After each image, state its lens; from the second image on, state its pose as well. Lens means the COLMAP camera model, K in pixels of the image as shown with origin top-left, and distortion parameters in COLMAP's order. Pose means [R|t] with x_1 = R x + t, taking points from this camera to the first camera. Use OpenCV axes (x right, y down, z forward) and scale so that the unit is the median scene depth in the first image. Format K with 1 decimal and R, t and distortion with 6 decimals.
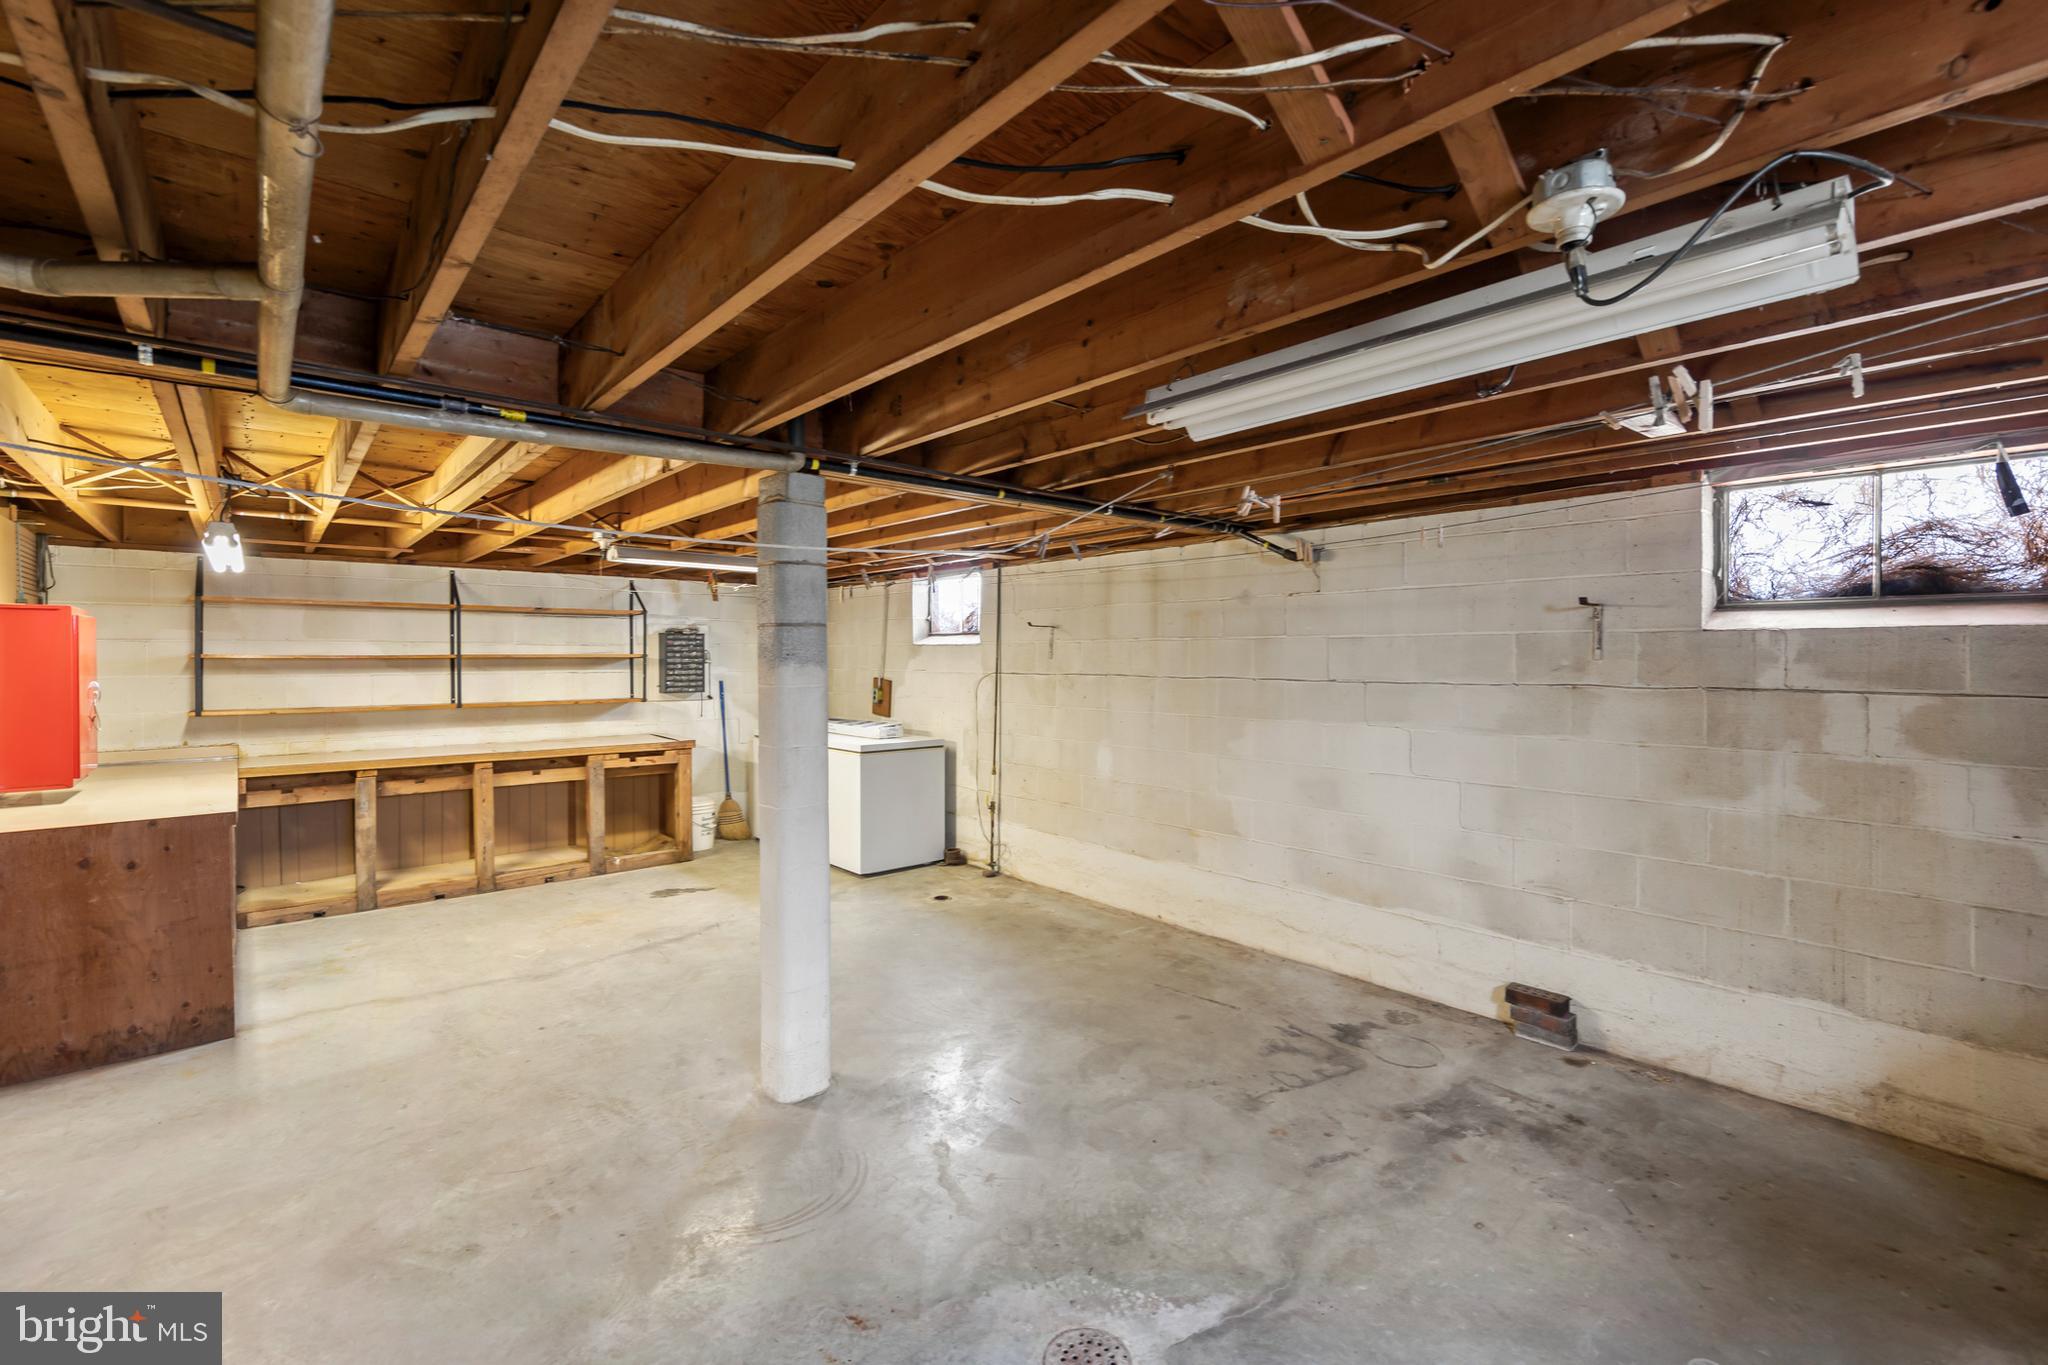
lens RADIAL K [[879.1, 0, 1024.4], [0, 879.1, 667.3], [0, 0, 1]] dist [0.004719, 0.000122]
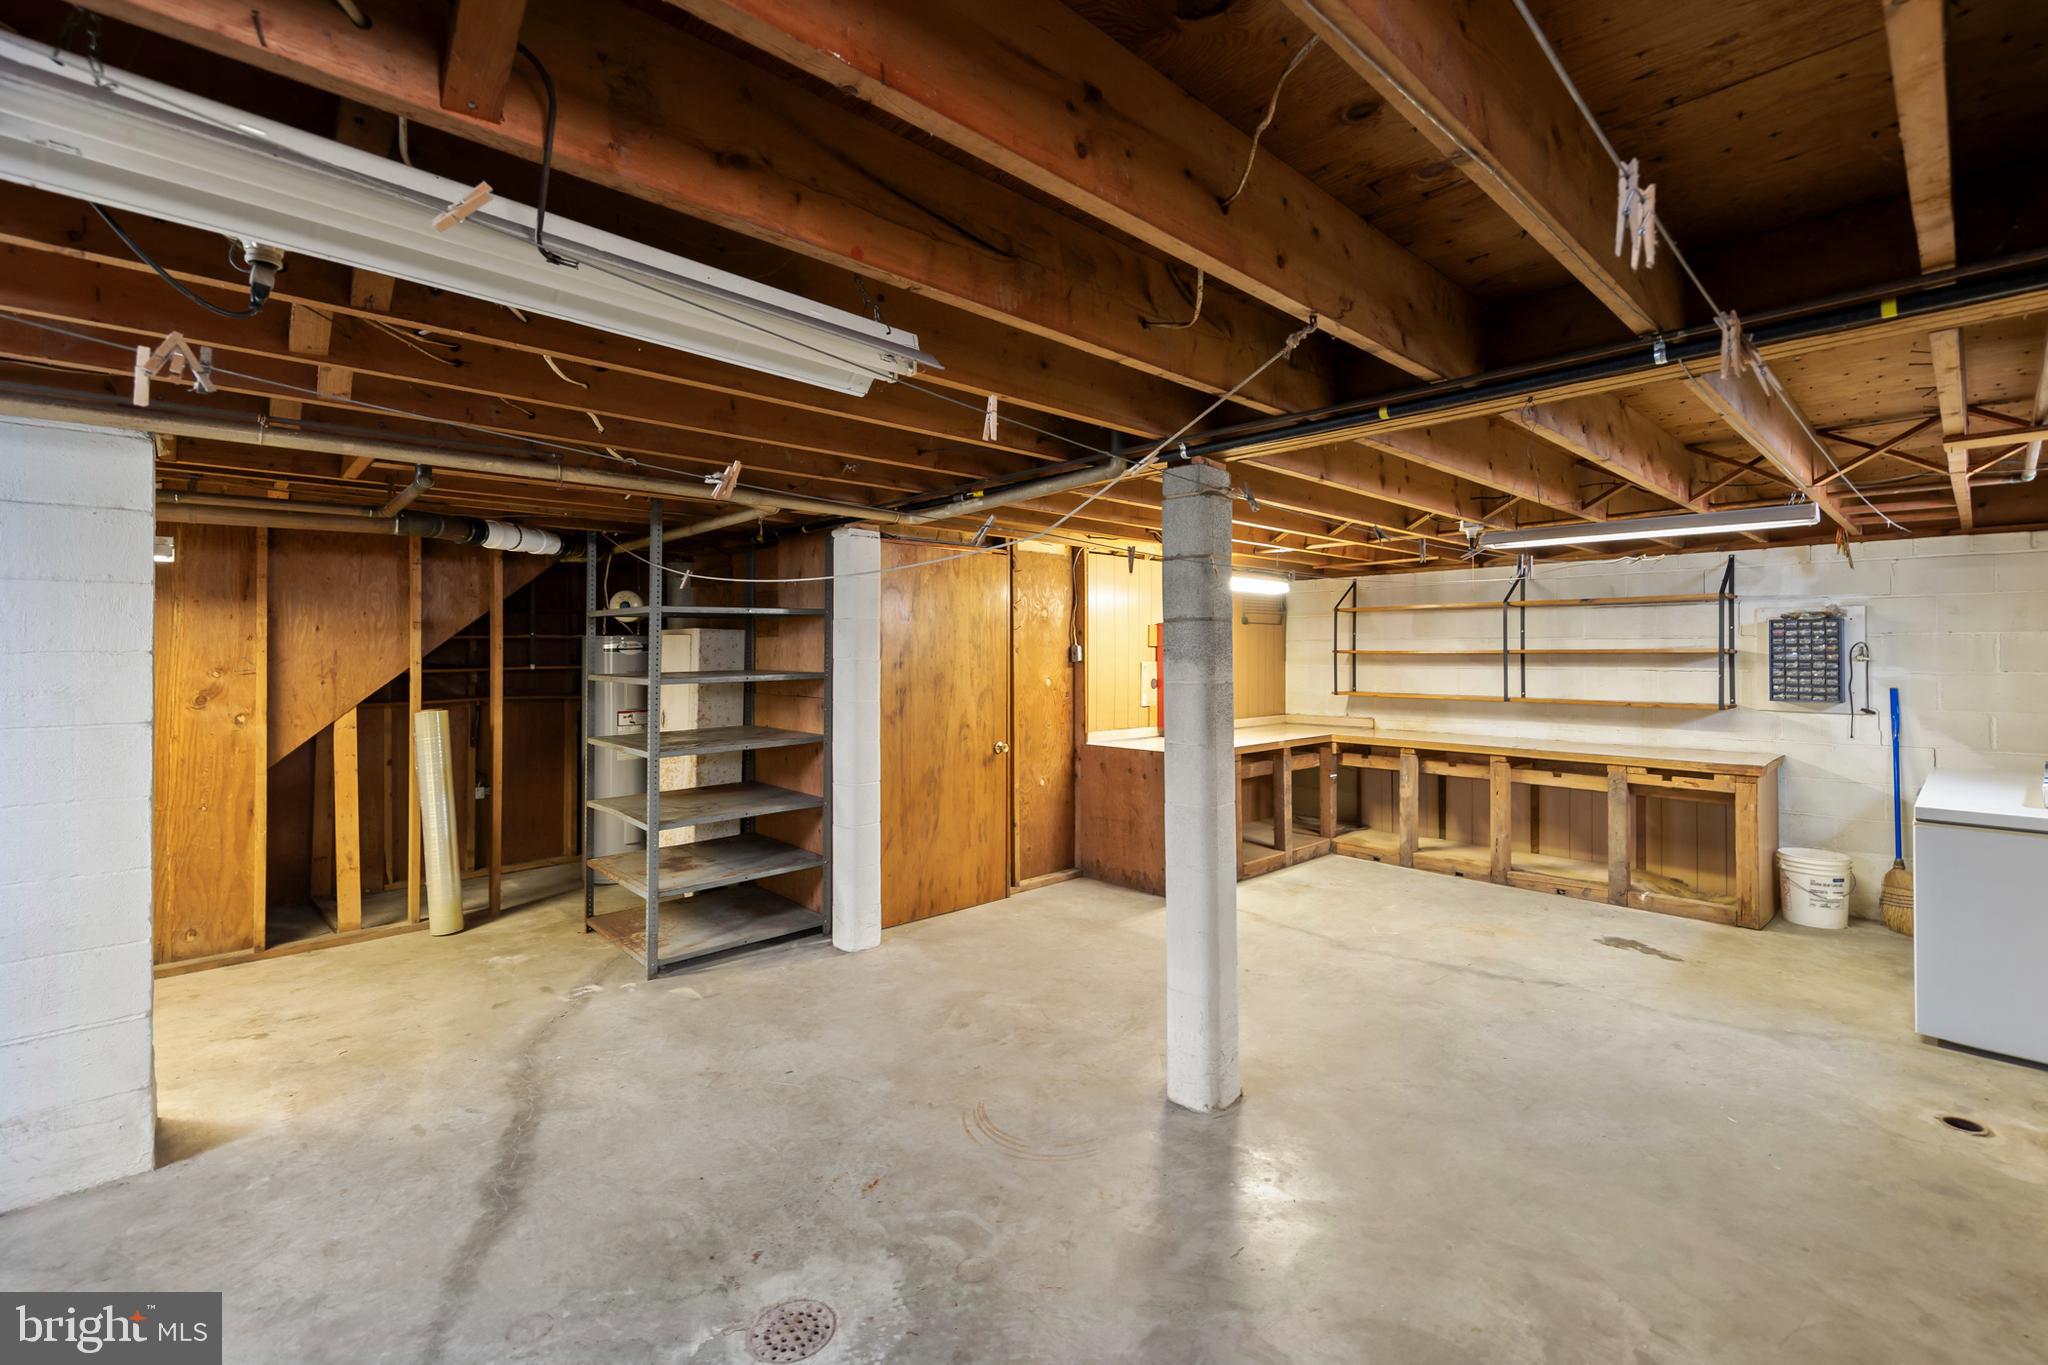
lens RADIAL K [[879.1, 0, 1033.0], [0, 879.1, 651.3], [0, 0, 1]] dist [0.004719, 0.000122]
pose [[0.040961, -0.000617, -0.999161, 0.388320], [-0.011771, 0.999930, -0.001100, -0.005467], [0.999091, 0.011806, 0.040951, 0.425725]]
